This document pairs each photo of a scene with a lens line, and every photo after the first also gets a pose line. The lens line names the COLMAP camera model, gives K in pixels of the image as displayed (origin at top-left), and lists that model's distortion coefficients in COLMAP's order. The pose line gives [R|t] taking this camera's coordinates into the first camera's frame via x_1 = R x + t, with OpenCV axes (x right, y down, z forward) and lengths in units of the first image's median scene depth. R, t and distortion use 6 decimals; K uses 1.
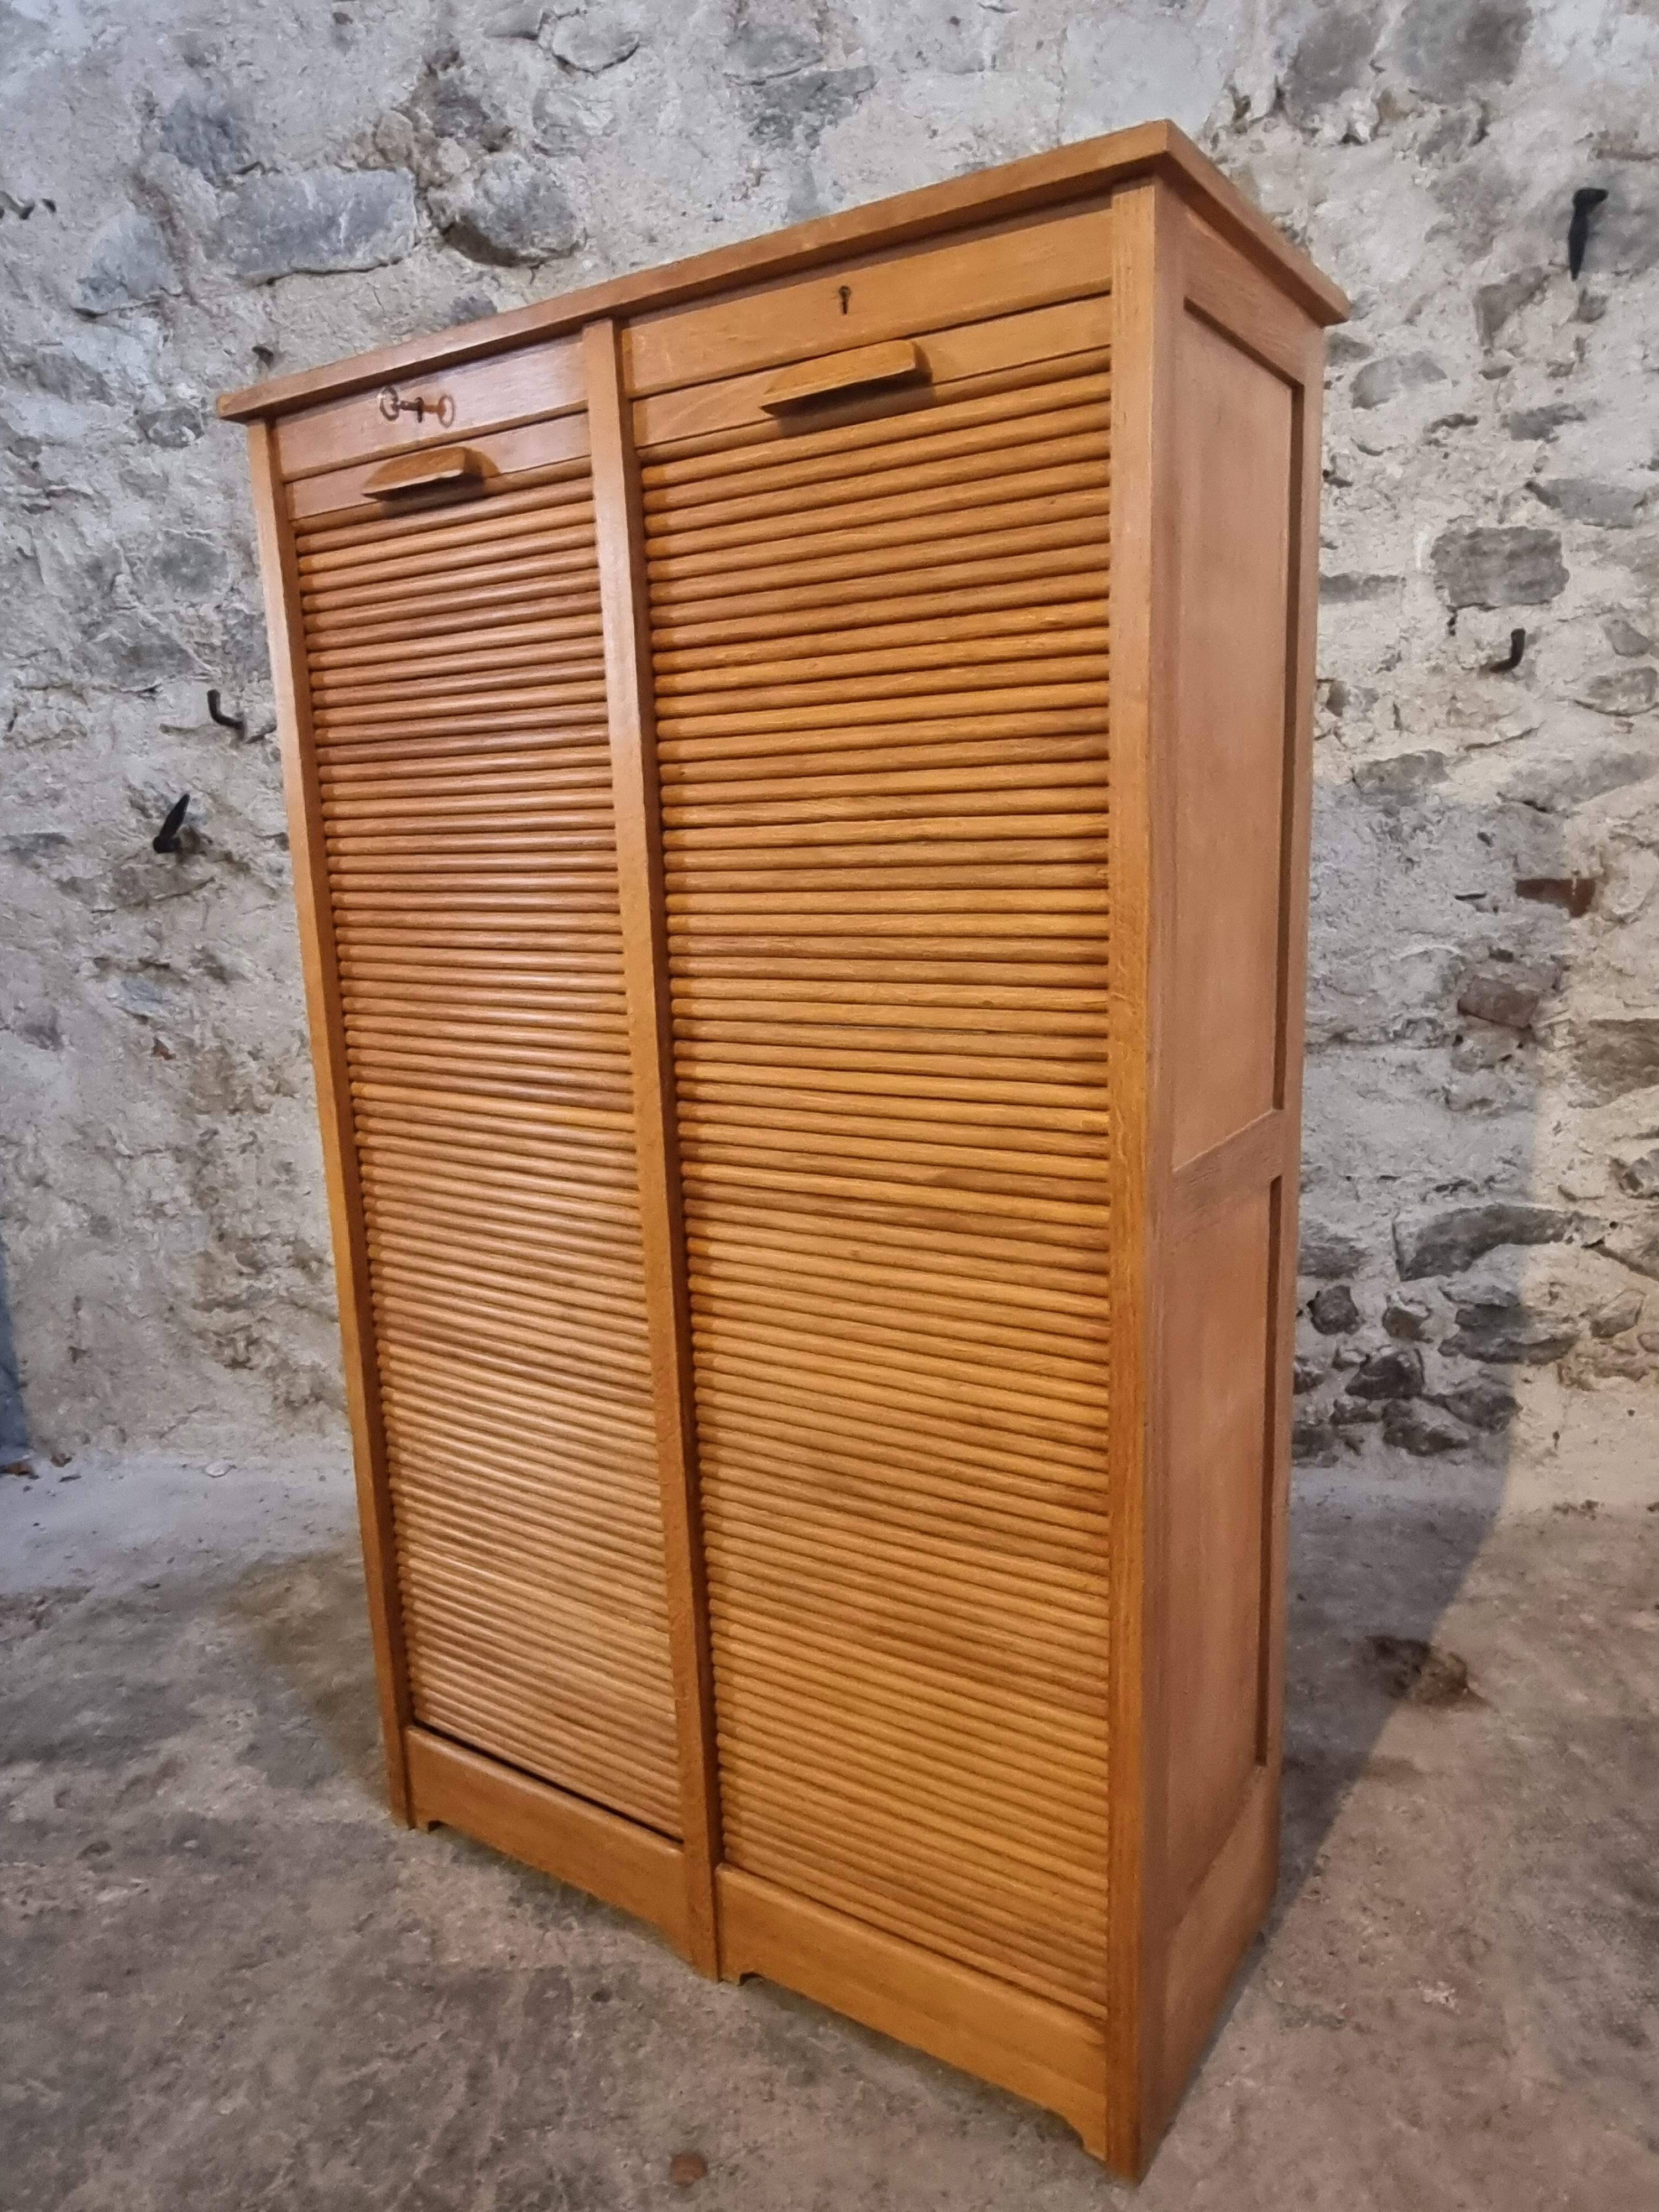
lens RADIAL K [[1483.7, 0, 842.7], [0, 1483.7, 1115.4], [0, 0, 1]] dist [-0.005730, 0.002880]
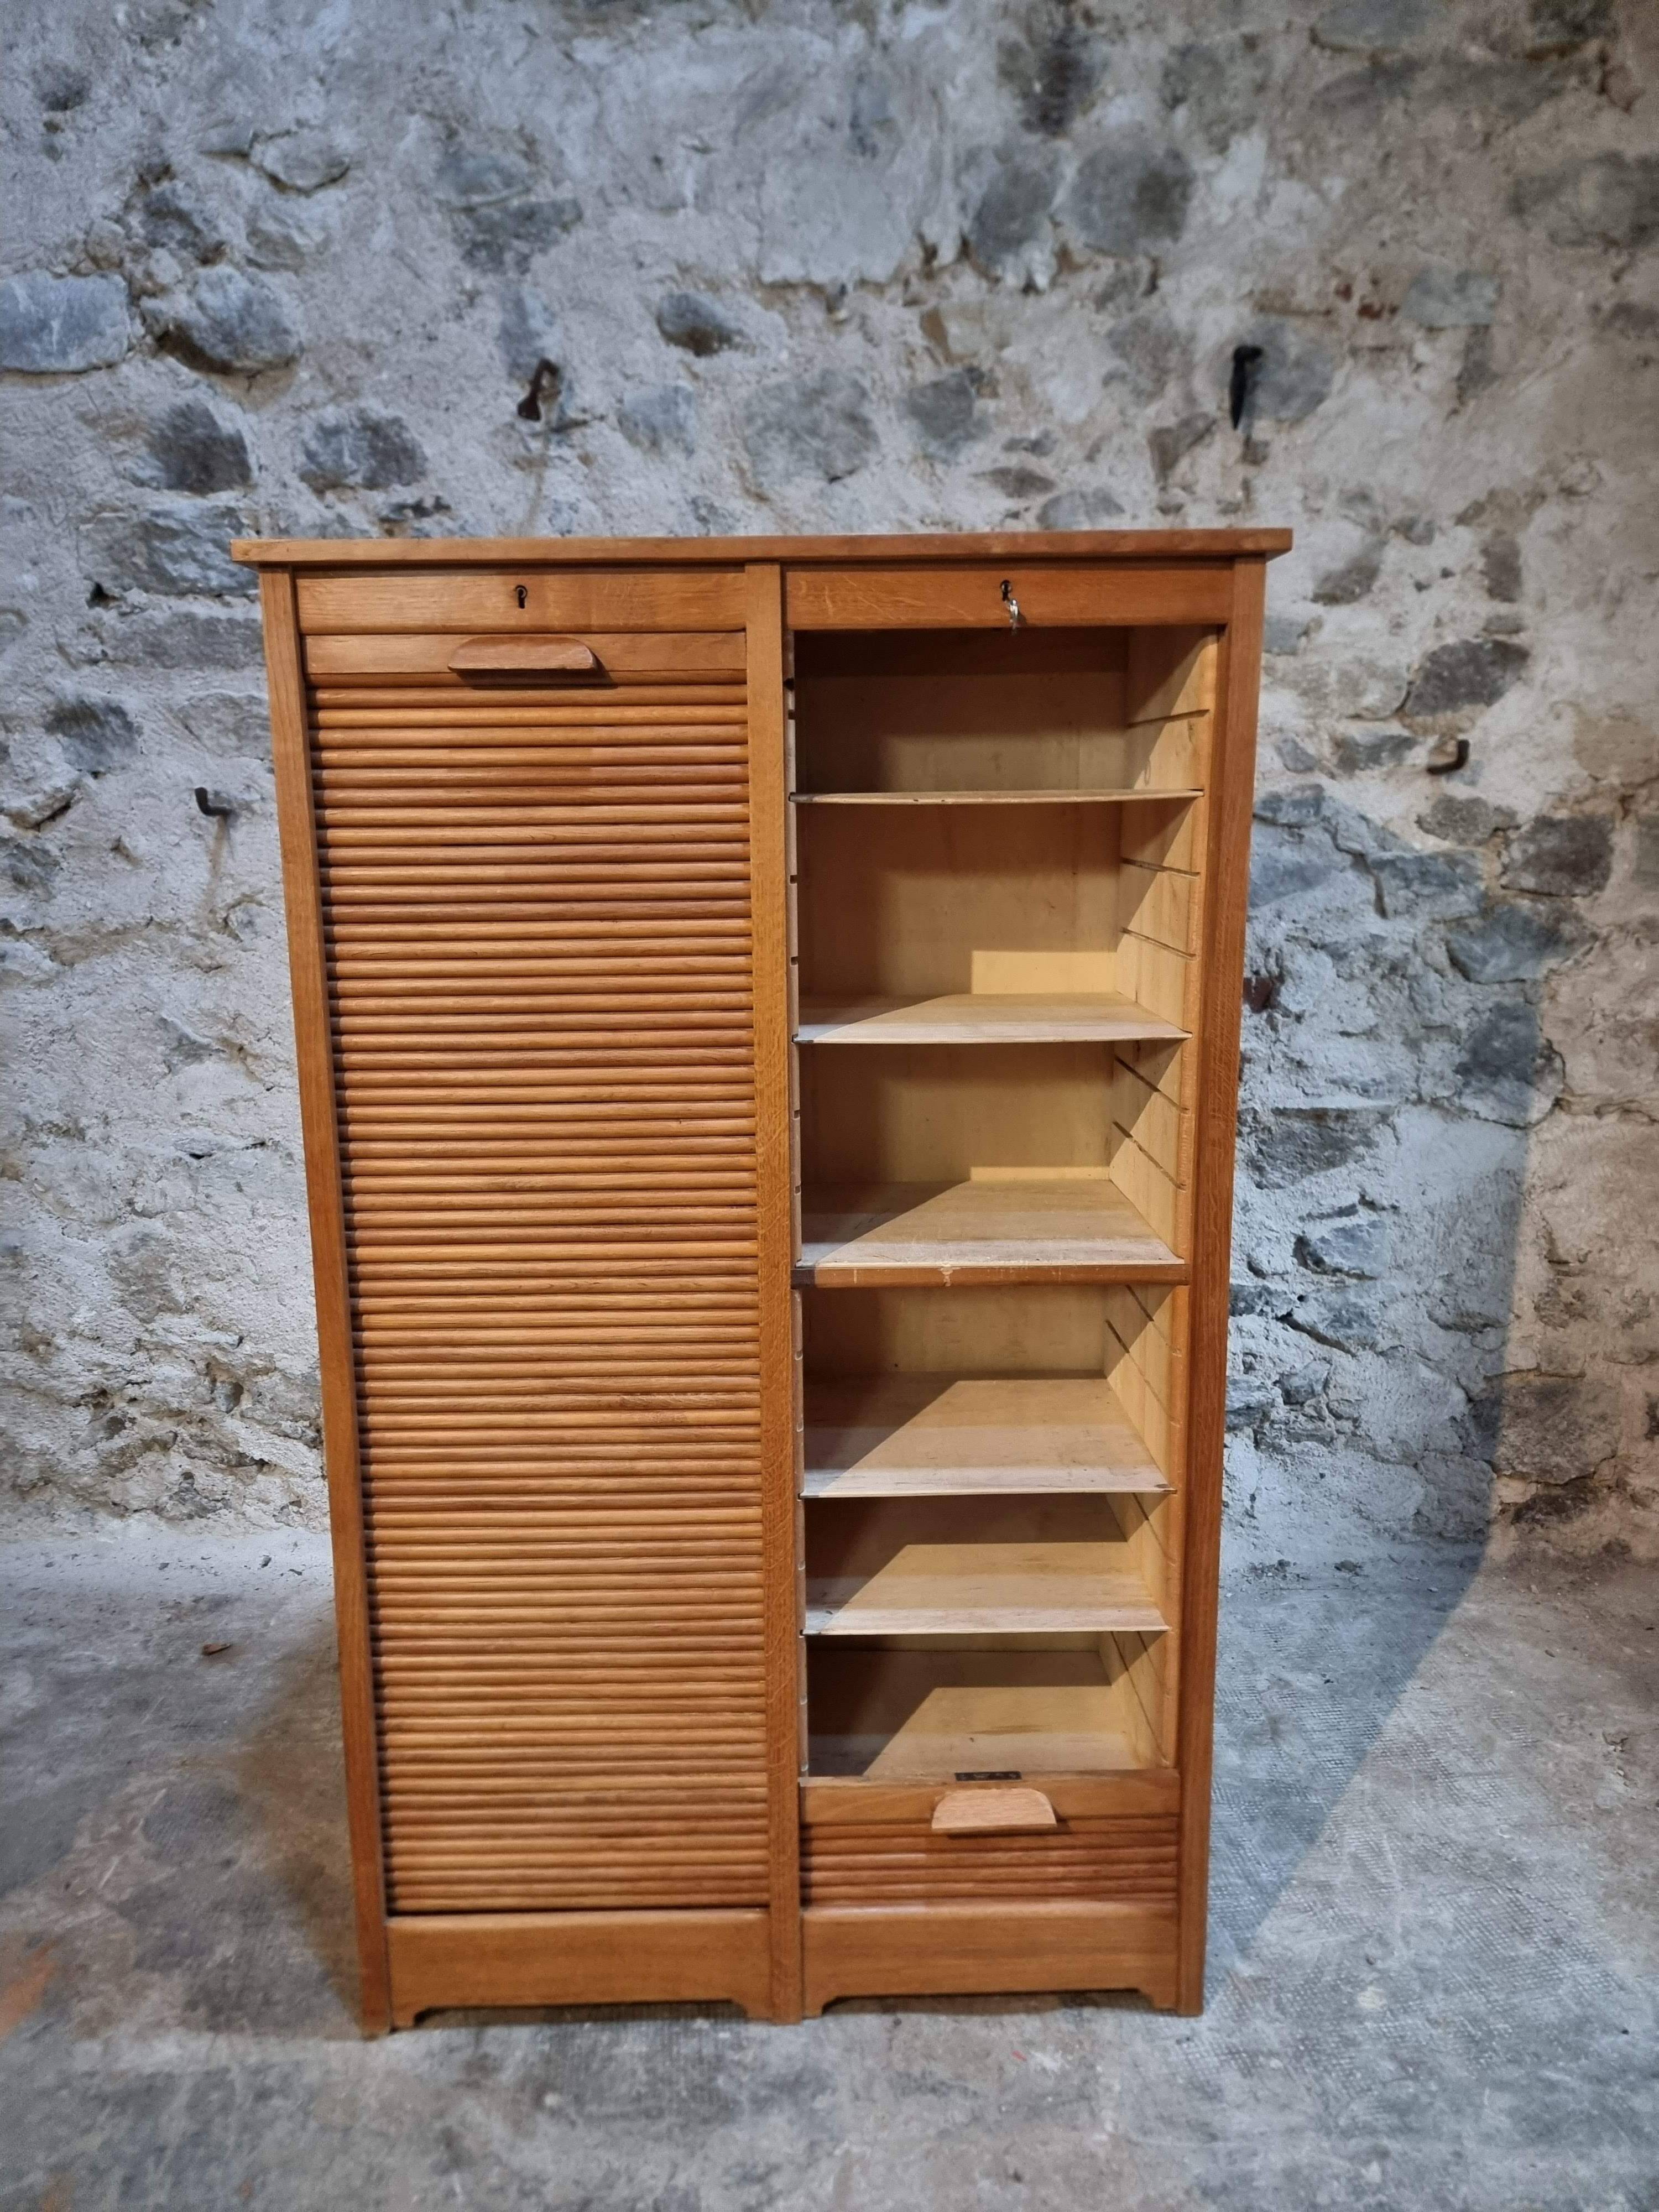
lens RADIAL K [[1547.6, 0, 795.9], [0, 1547.6, 1092.7], [0, 0, 1]] dist [0.061605, -0.048603]
pose [[0.997875, -0.002665, 0.065107, 0.096597], [0.003285, 0.999950, -0.009413, -0.070950], [-0.065079, 0.009607, 0.997834, -0.100036]]
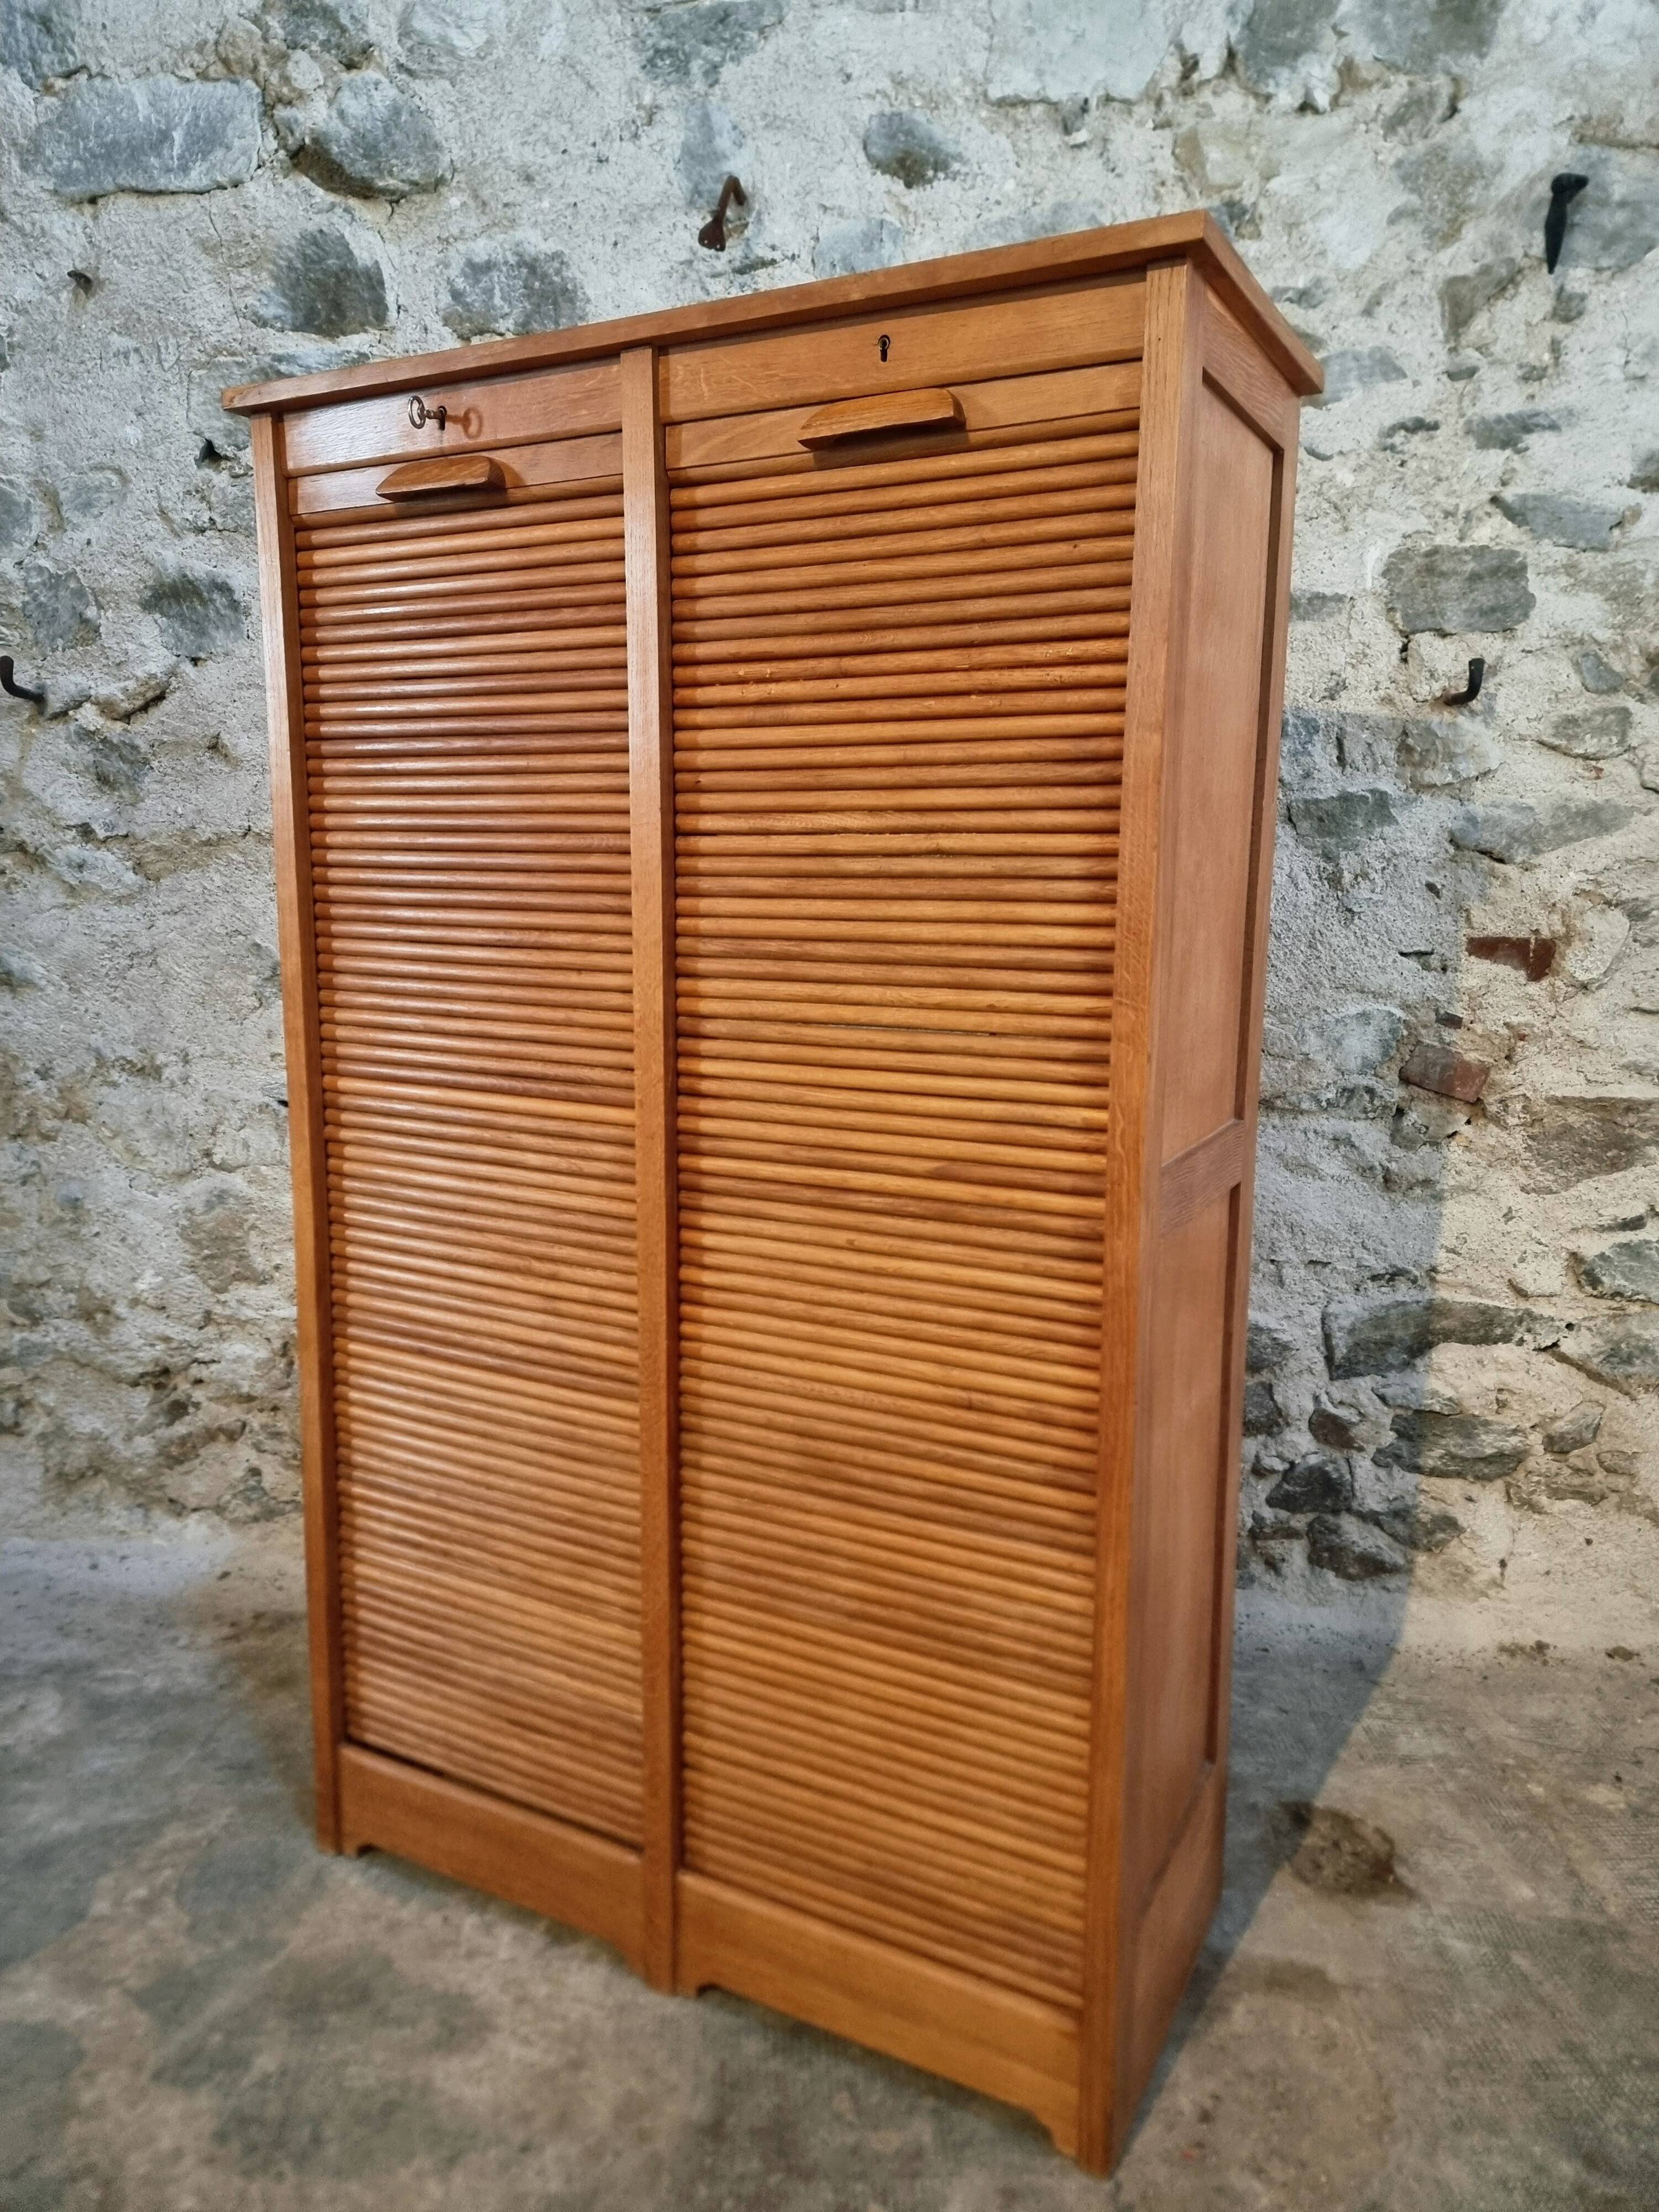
lens RADIAL K [[1547.6, 0, 822.1], [0, 1547.6, 1085.0], [0, 0, 1]] dist [0.061605, -0.048603]
pose [[0.998795, 0.040263, 0.028076, 0.043797], [-0.039013, 0.998281, -0.043748, -0.013554], [-0.029789, 0.042600, 0.998648, 0.075816]]
